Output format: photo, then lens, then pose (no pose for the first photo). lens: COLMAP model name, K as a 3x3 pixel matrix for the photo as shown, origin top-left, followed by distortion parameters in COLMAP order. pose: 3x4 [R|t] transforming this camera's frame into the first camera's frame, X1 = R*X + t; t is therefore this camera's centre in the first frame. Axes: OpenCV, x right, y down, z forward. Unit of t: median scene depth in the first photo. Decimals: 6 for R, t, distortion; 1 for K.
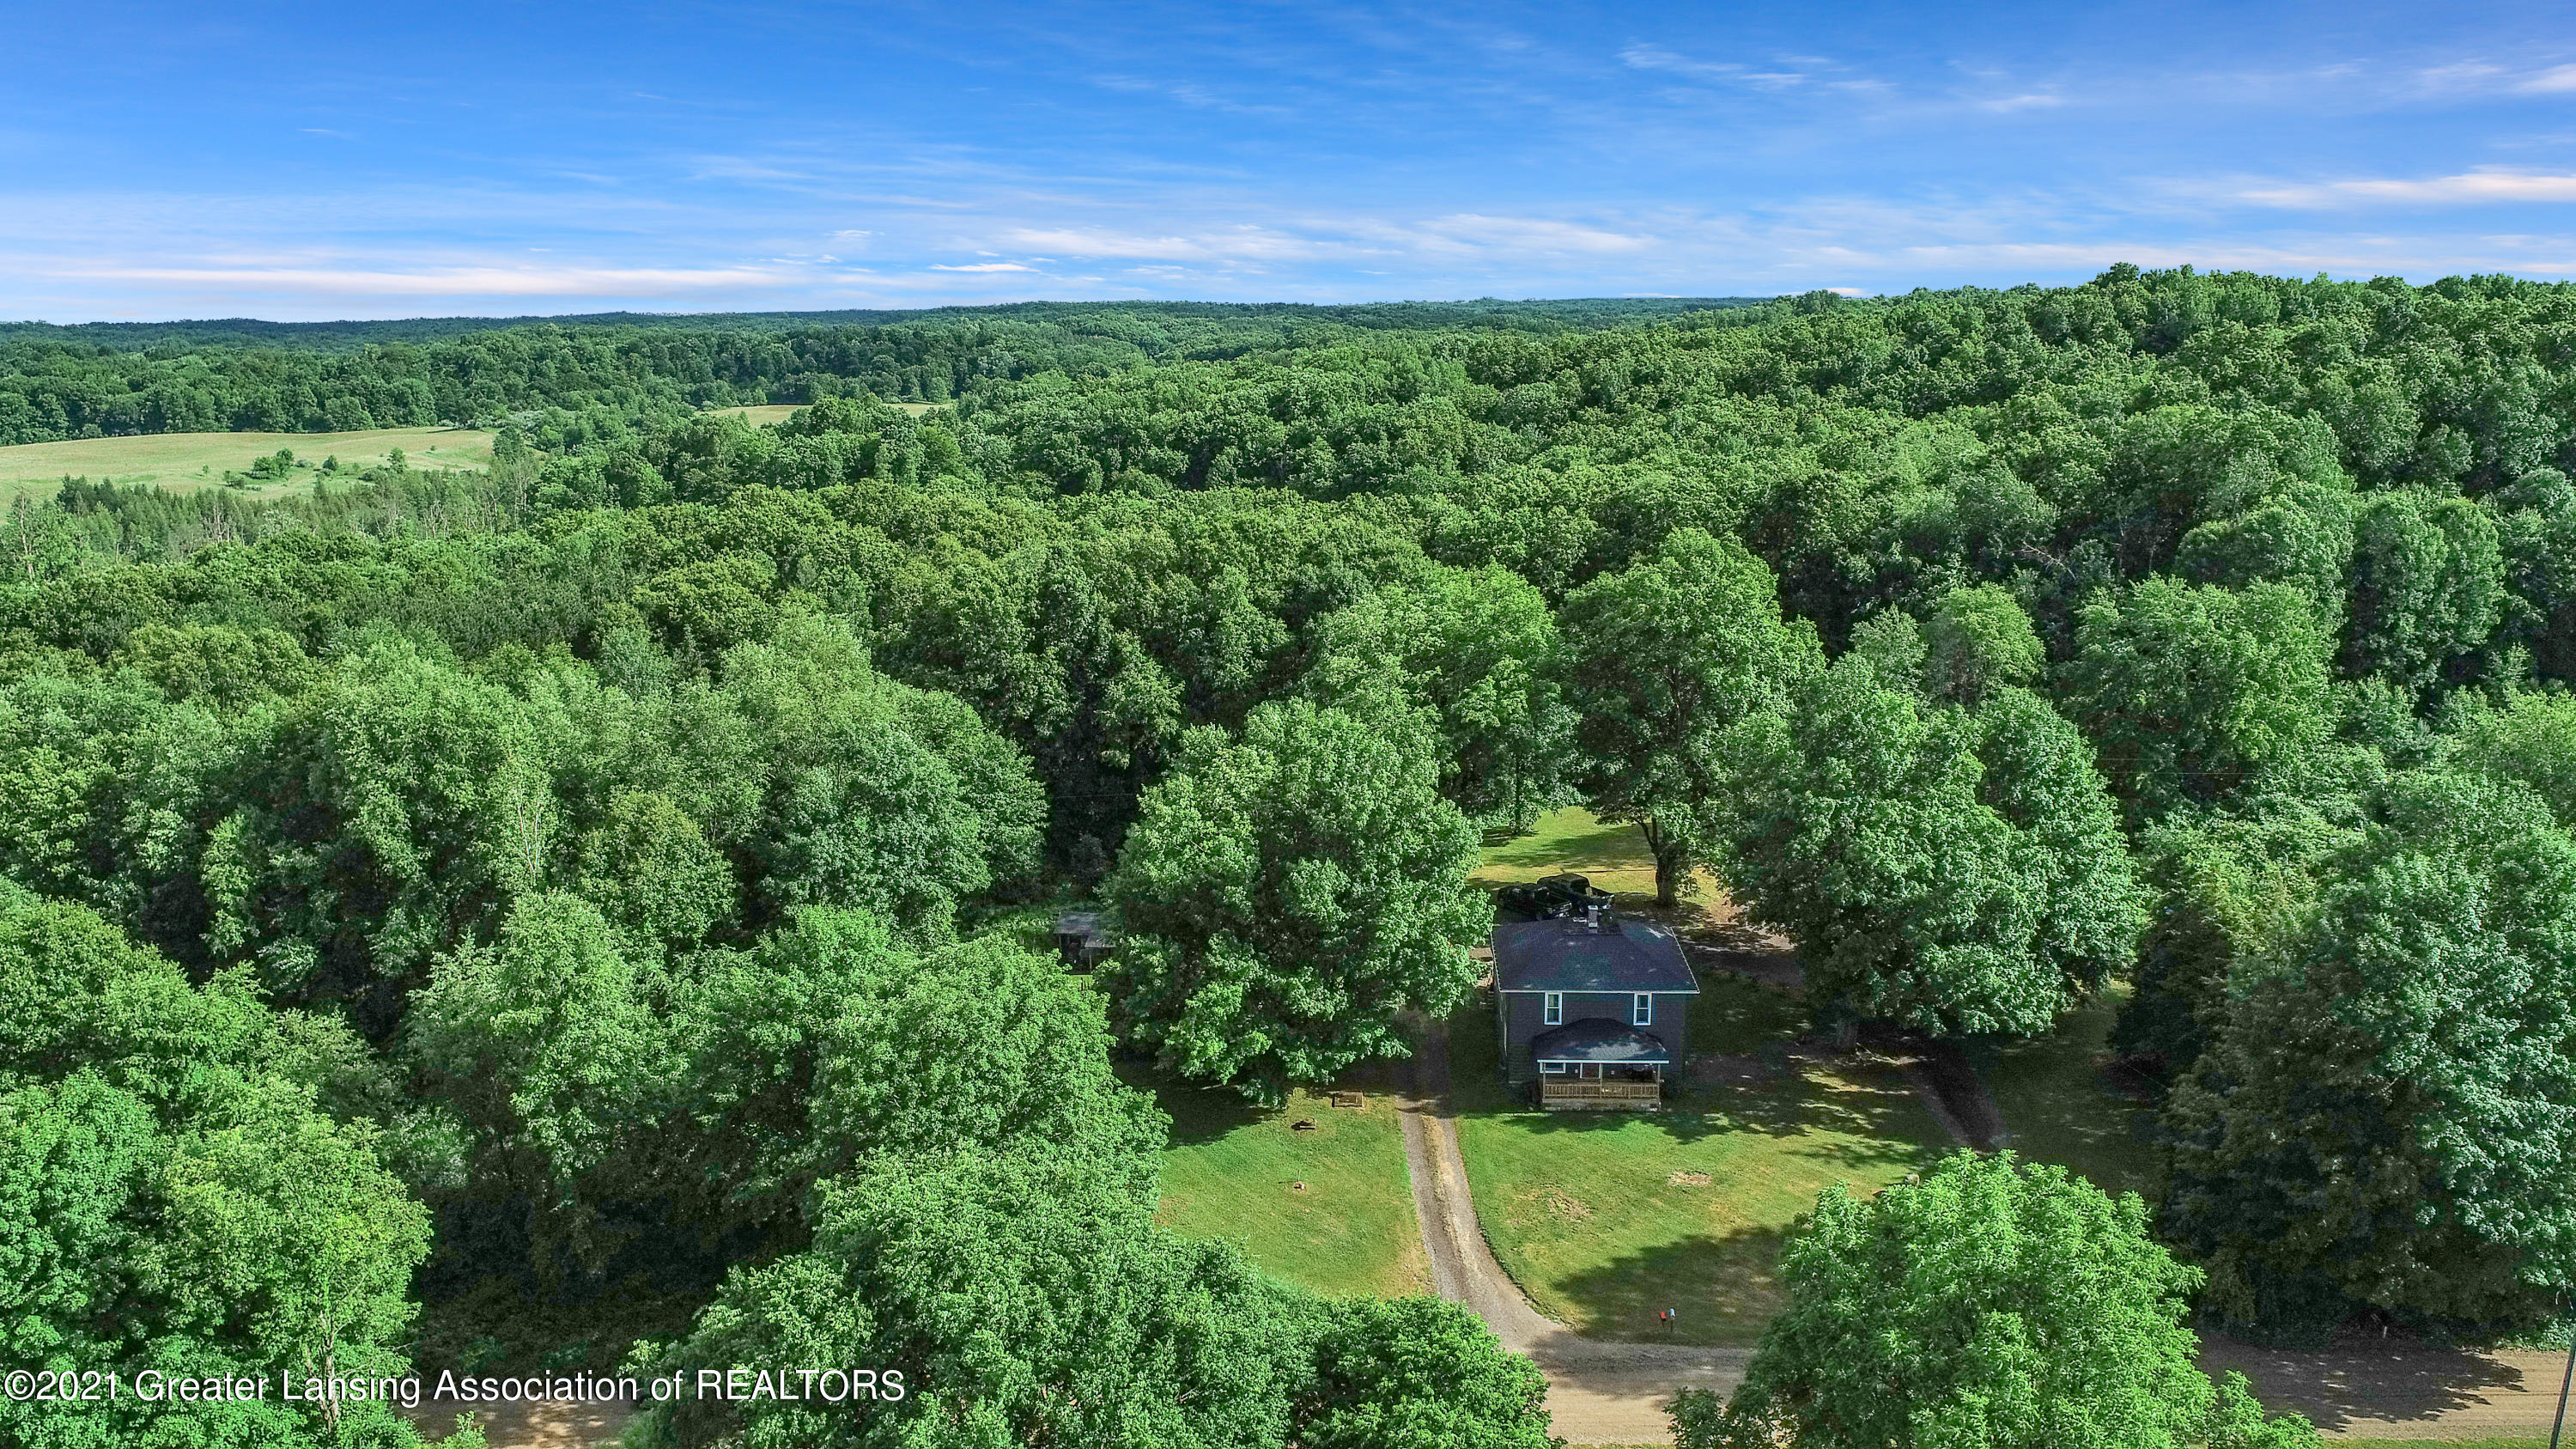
lens RADIAL K [[1743.1, 0, 1296.3], [0, 1743.1, 719.7], [0, 0, 1]] dist [-0.012111, -0.000562]
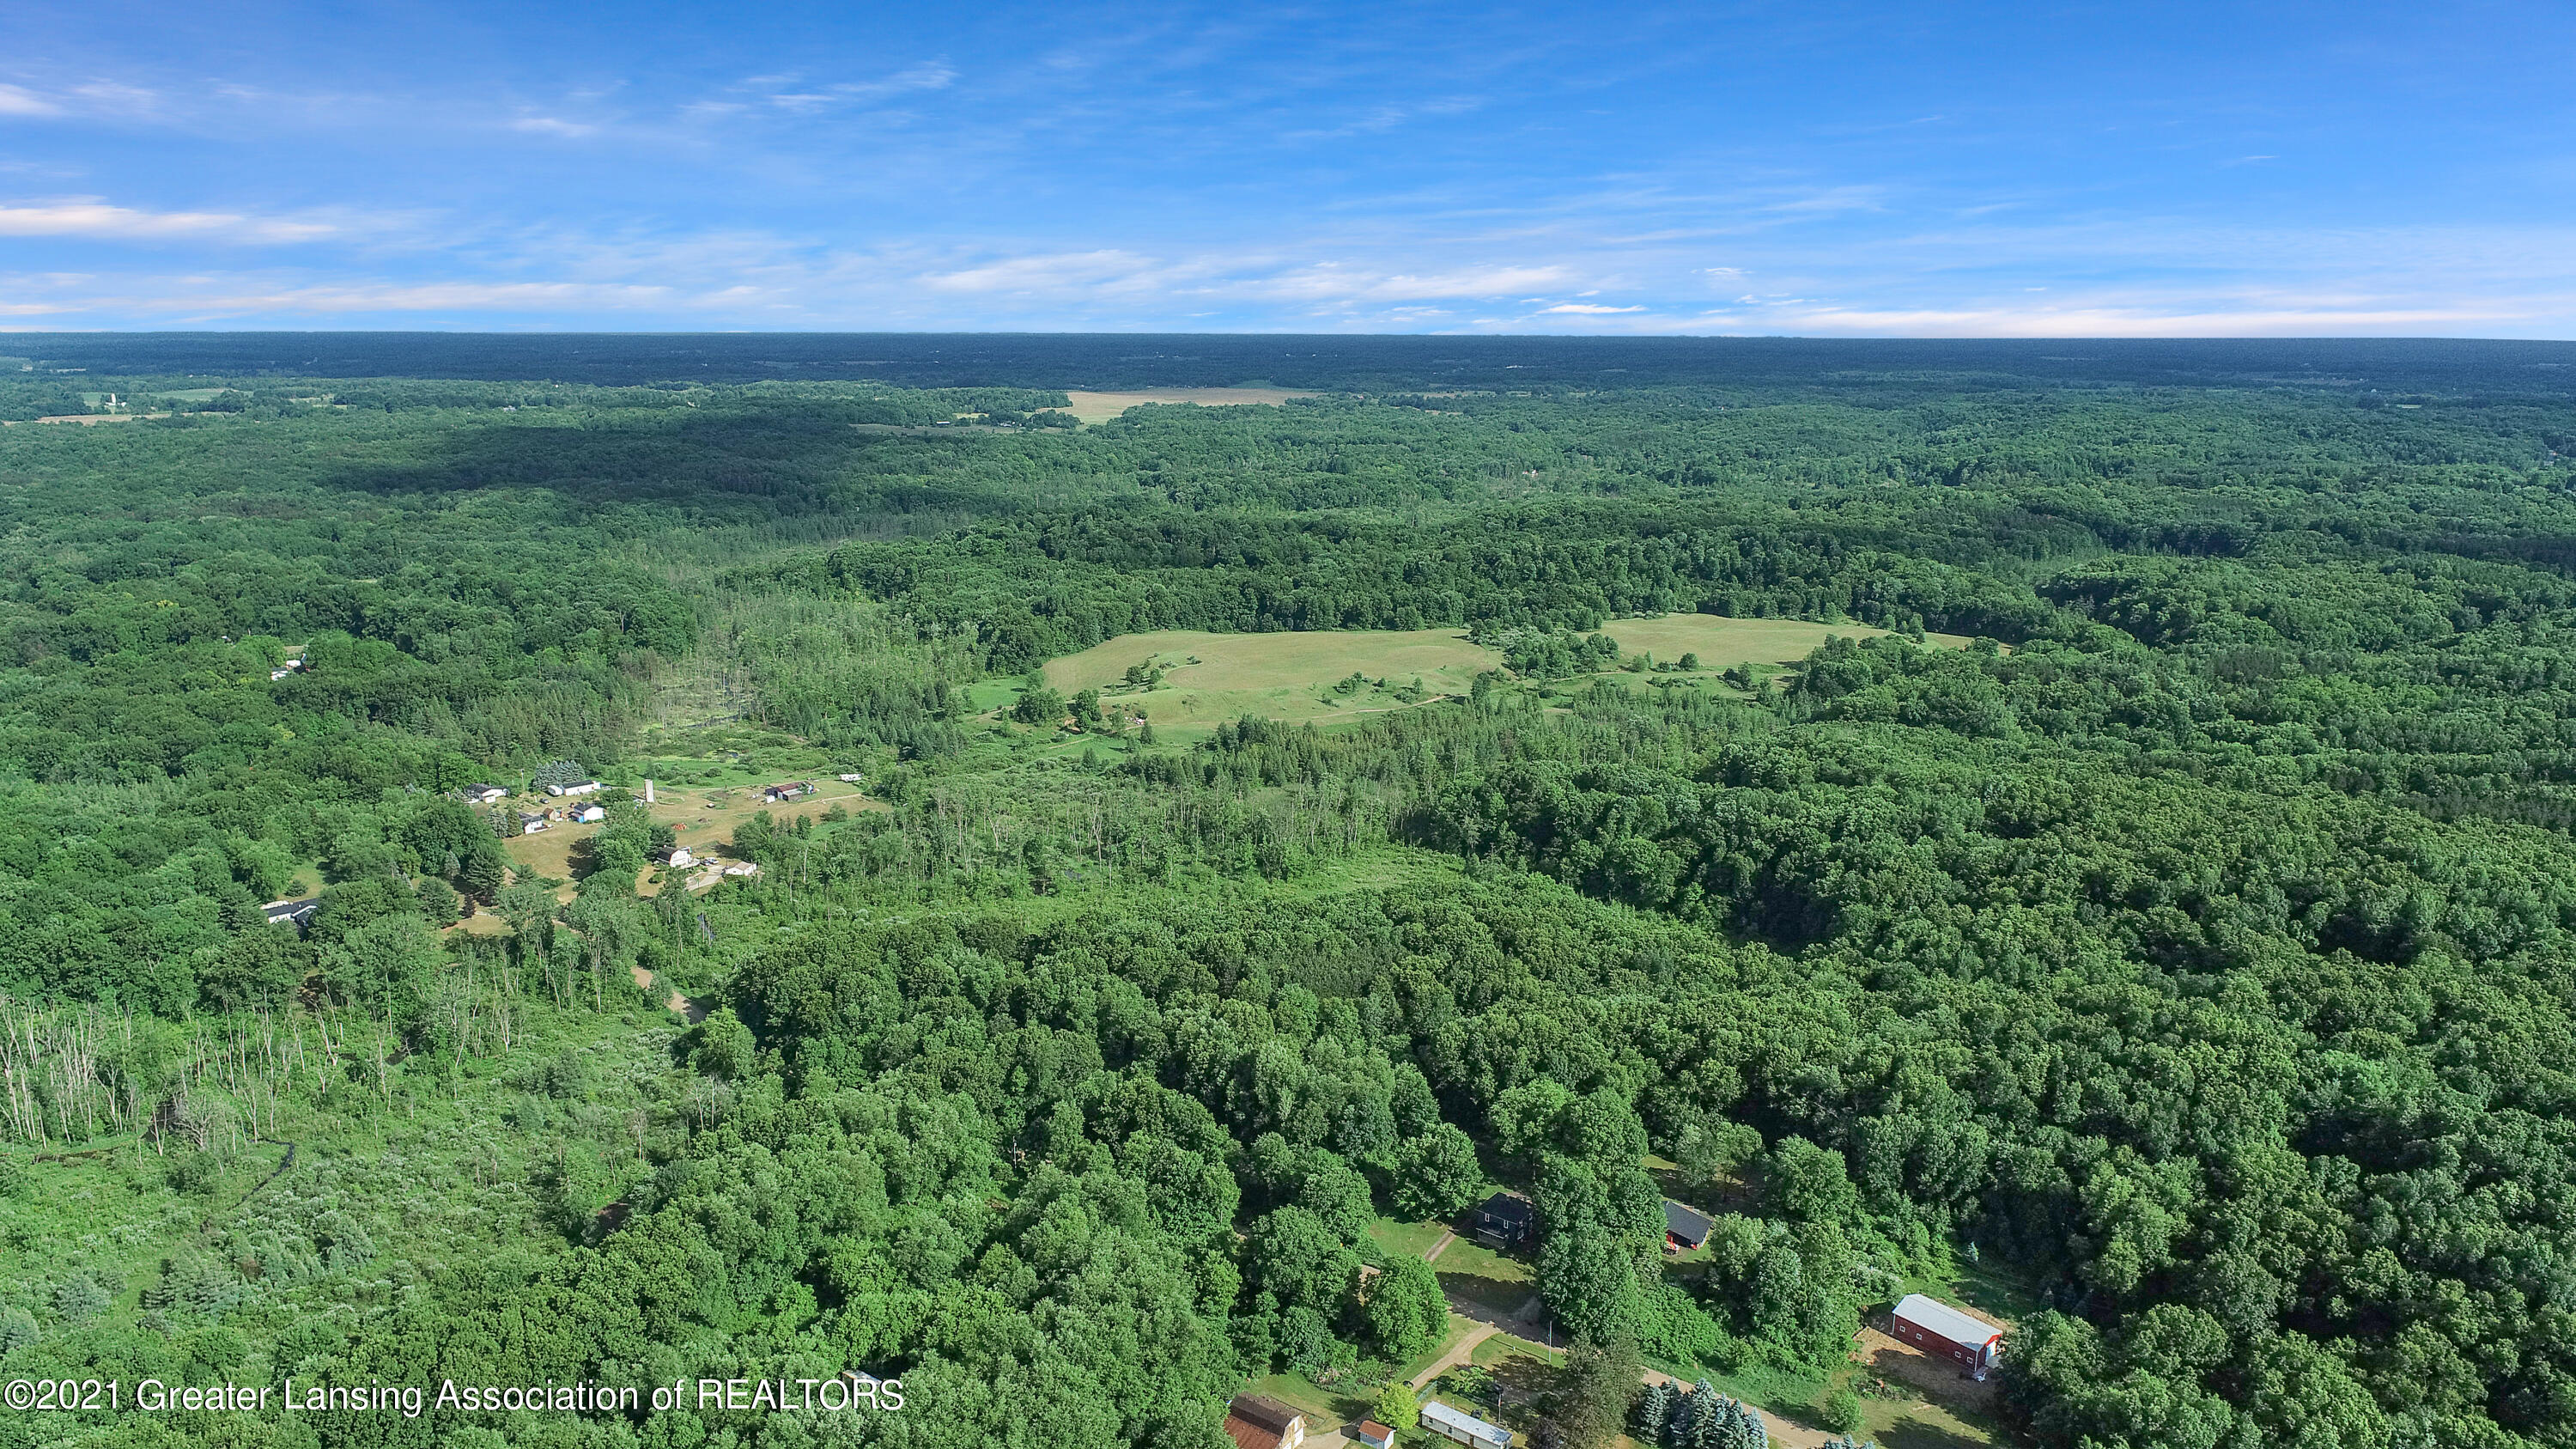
lens RADIAL K [[1743.1, 0, 1285.7], [0, 1743.1, 720.7], [0, 0, 1]] dist [-0.012111, -0.000562]
pose [[0.820047, 0.143277, -0.554071, 1.852209], [-0.145537, 0.988535, 0.040224, -1.077707], [0.553481, 0.047652, 0.831497, -2.698132]]
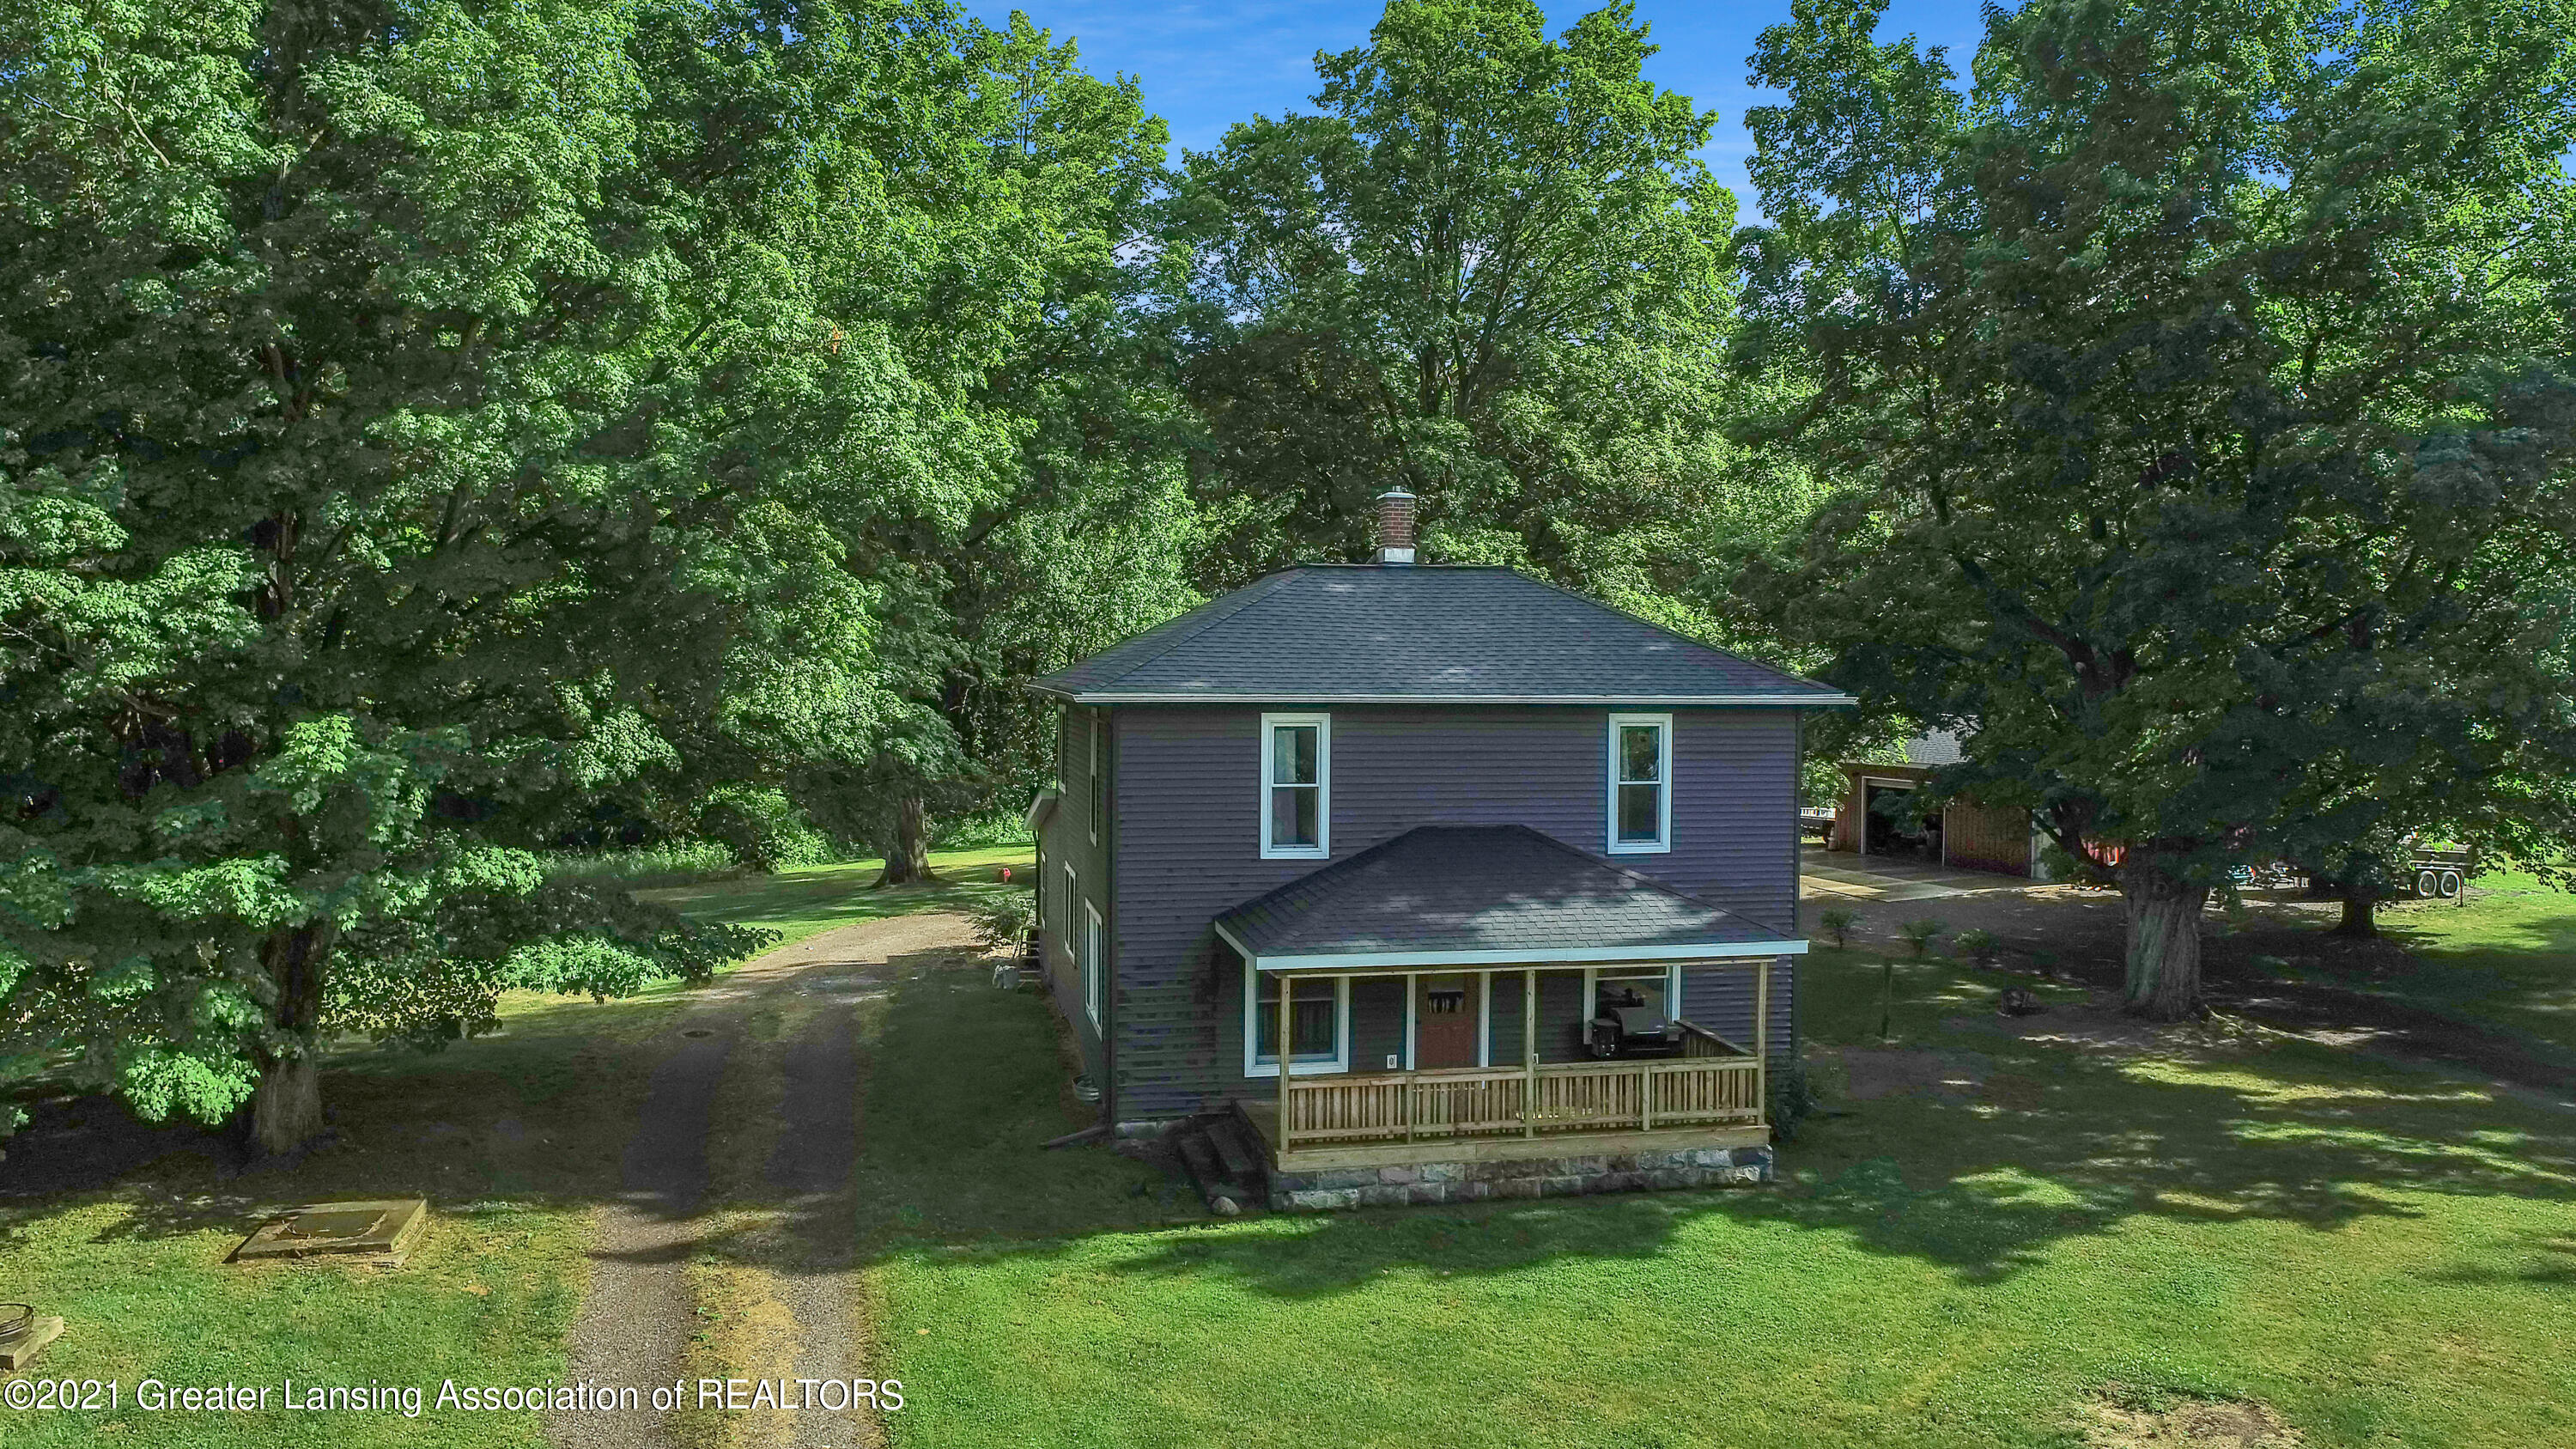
lens RADIAL K [[1743.1, 0, 1282.3], [0, 1743.1, 725.1], [0, 0, 1]] dist [-0.012111, -0.000562]
pose [[0.965345, 0.011880, 0.260706, 0.080094], [0.041376, 0.979361, -0.197839, 0.198948], [-0.257675, 0.201770, 0.944930, 0.748081]]
